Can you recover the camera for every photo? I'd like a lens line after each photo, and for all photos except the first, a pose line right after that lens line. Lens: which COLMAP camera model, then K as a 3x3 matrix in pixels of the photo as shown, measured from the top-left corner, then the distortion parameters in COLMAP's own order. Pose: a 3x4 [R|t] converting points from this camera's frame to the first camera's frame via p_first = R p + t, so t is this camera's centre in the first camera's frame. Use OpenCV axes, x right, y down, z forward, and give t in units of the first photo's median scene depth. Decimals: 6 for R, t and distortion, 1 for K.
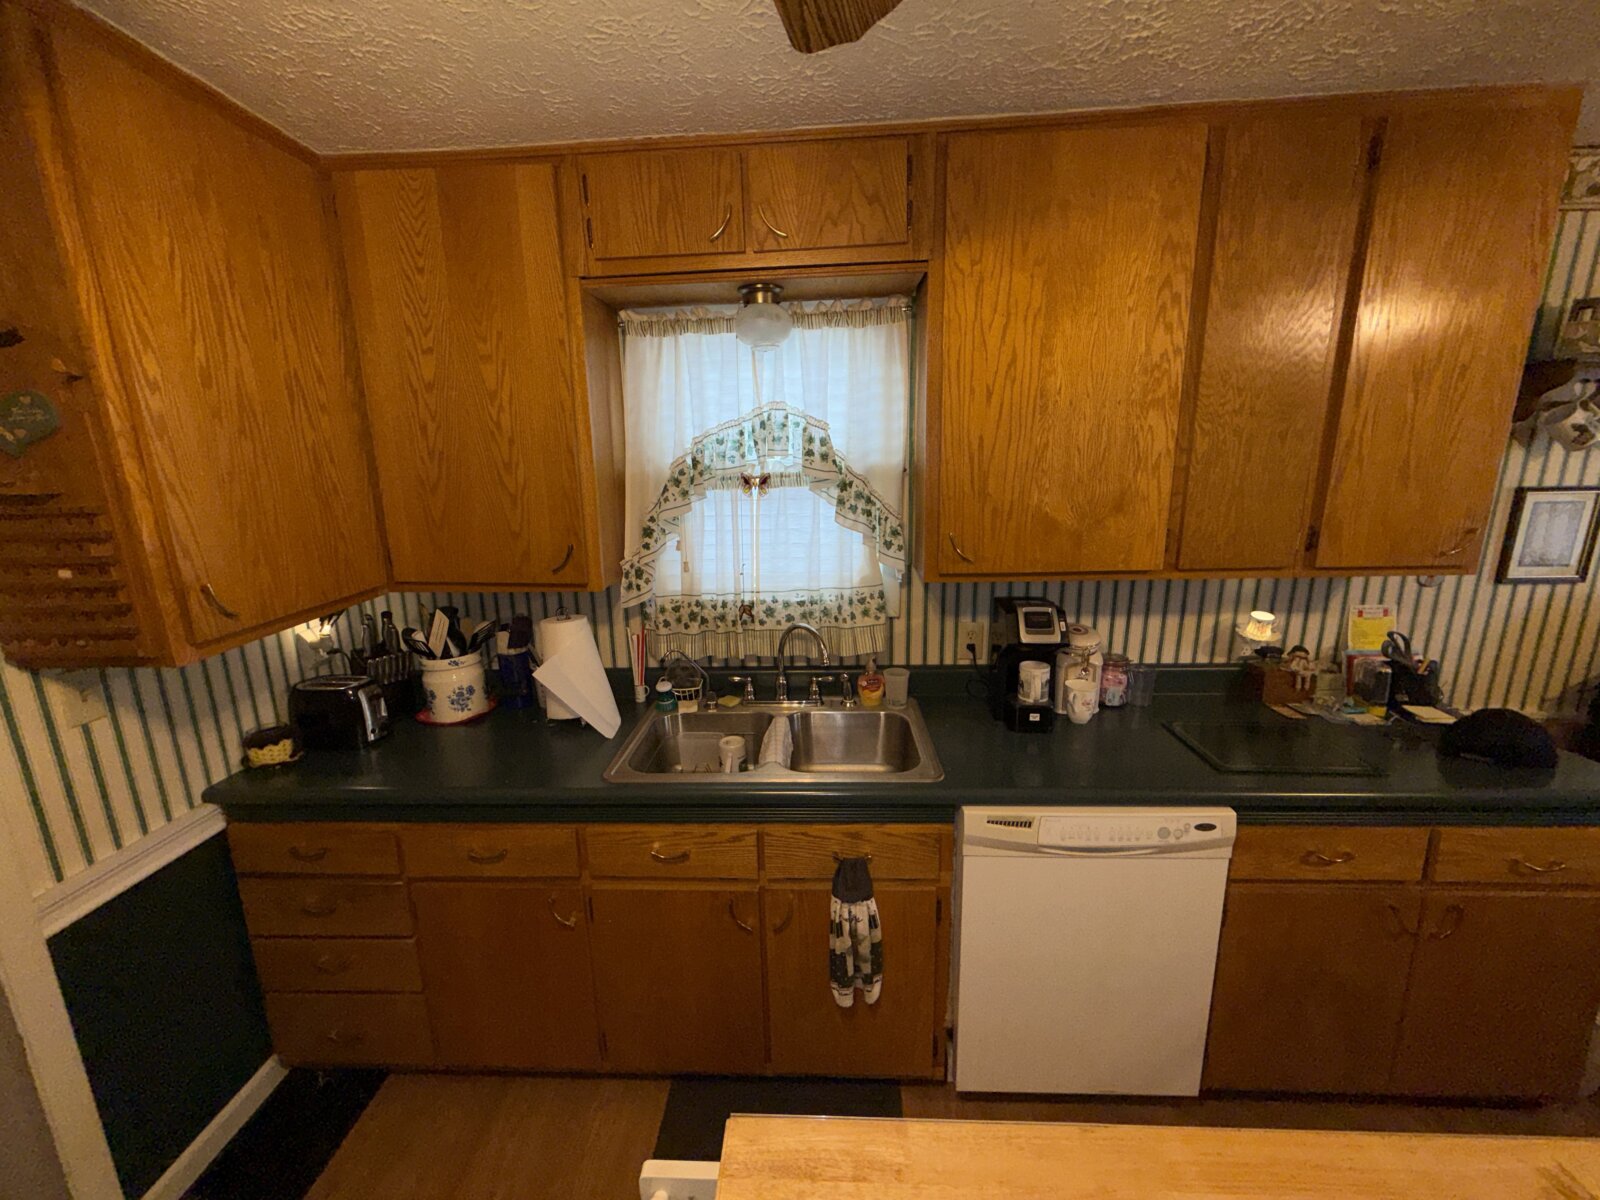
lens RADIAL K [[634.2, 0, 800.3], [0, 634.2, 595.7], [0, 0, 1]] dist [0.000844, -0.000108]
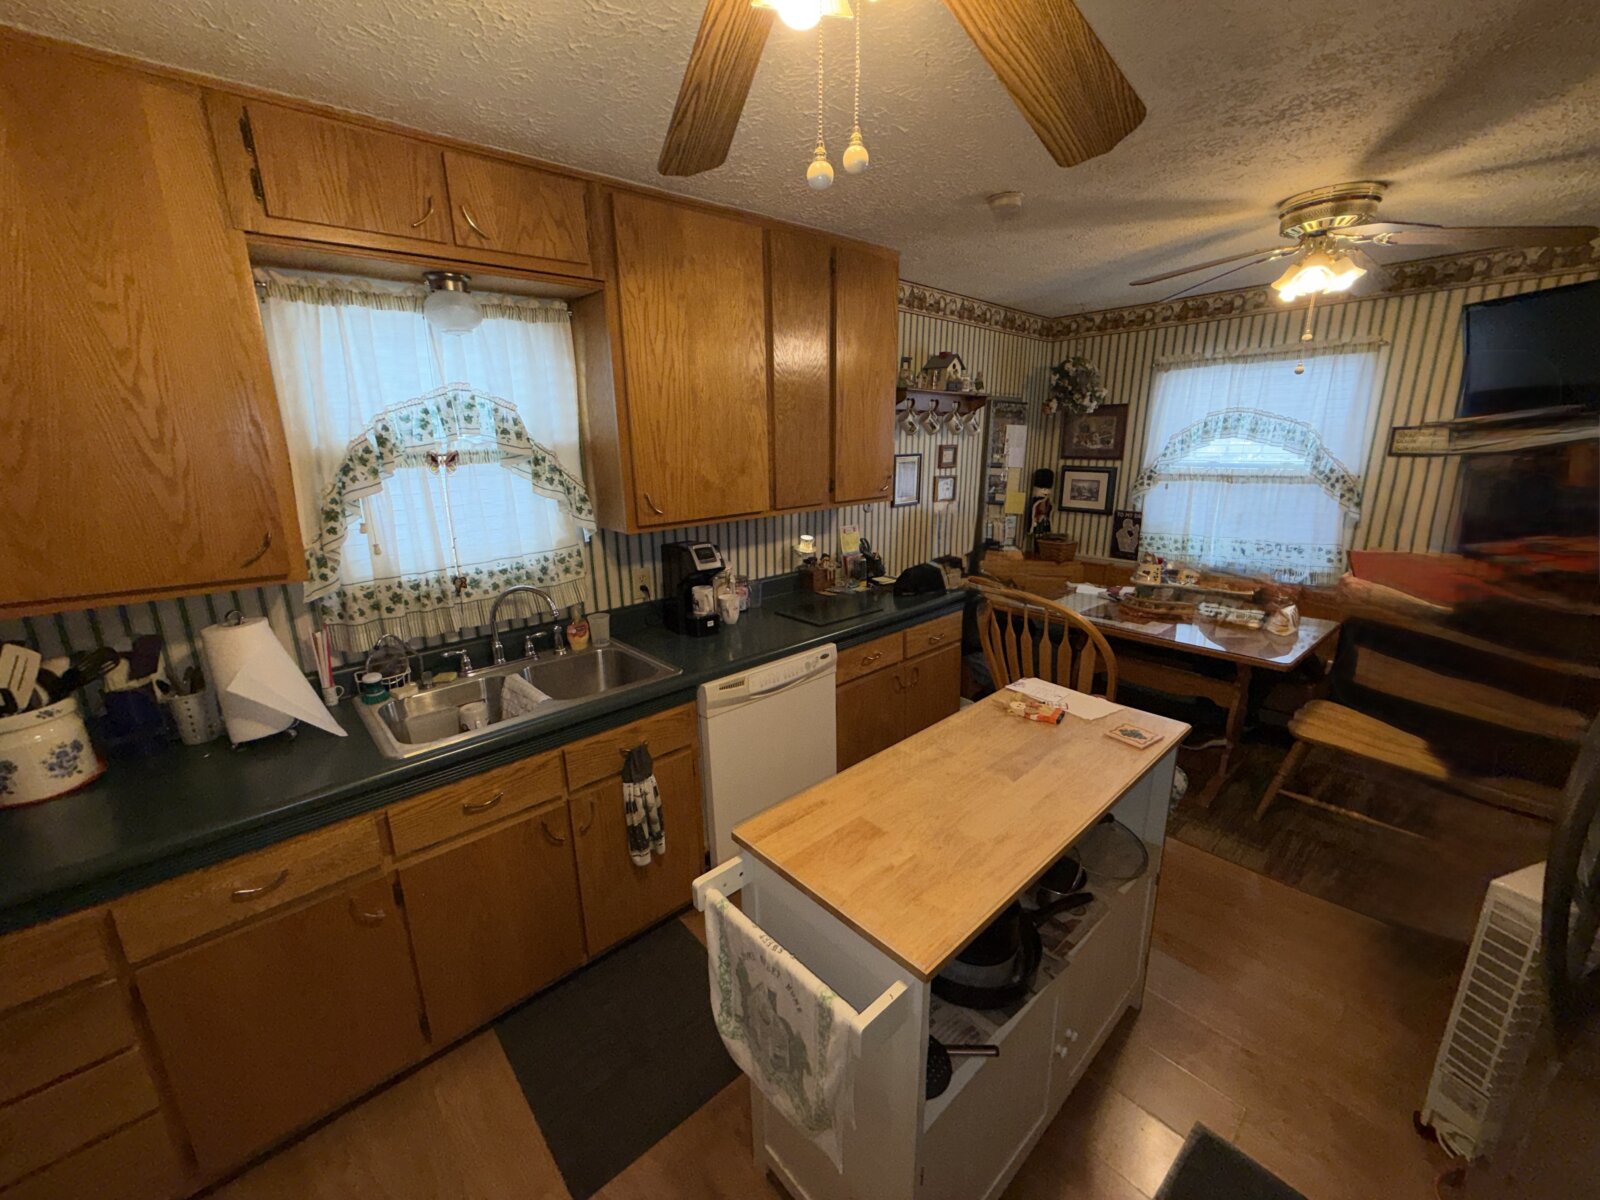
lens RADIAL K [[634.2, 0, 800.3], [0, 634.2, 595.7], [0, 0, 1]] dist [0.000844, -0.000108]
pose [[0.707705, -0.165539, 0.686841, -0.423362], [0.152842, 0.985014, 0.079918, 0.047591], [-0.689778, 0.048419, 0.722400, -0.143459]]
